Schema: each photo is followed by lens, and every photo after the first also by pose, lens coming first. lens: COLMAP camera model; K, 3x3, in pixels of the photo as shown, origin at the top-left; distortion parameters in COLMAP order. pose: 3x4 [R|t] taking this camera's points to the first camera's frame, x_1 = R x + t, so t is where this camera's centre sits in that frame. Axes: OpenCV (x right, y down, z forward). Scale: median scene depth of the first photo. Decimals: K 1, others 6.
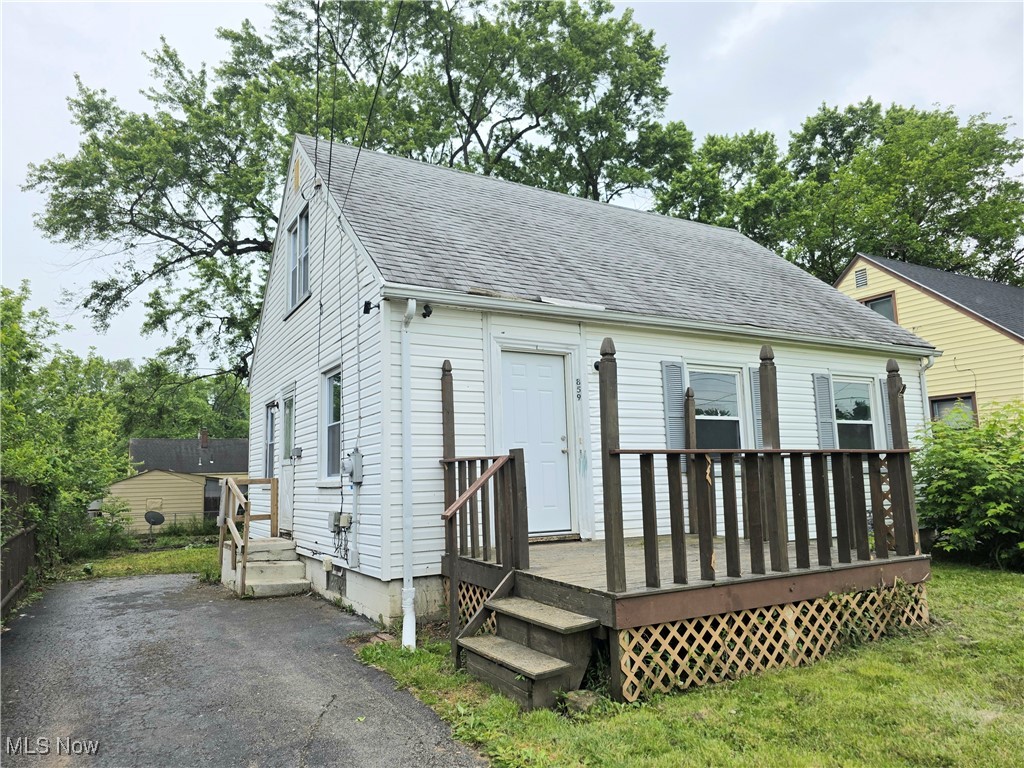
lens RADIAL K [[684.6, 0, 509.2], [0, 684.6, 389.7], [0, 0, 1]] dist [0.051290, -0.039185]
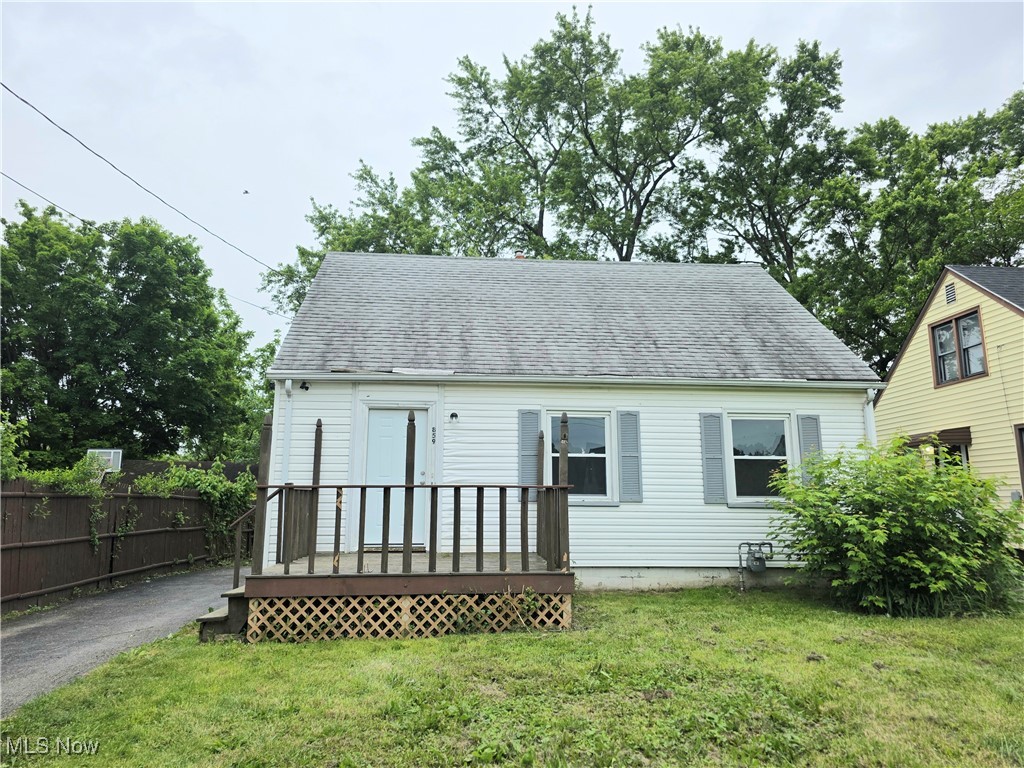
lens RADIAL K [[684.6, 0, 518.7], [0, 684.6, 380.6], [0, 0, 1]] dist [0.051290, -0.039185]
pose [[0.909508, -0.048077, -0.412897, 0.896798], [0.028347, 0.998150, -0.053783, -0.034121], [0.414719, 0.037211, 0.909188, -0.144406]]
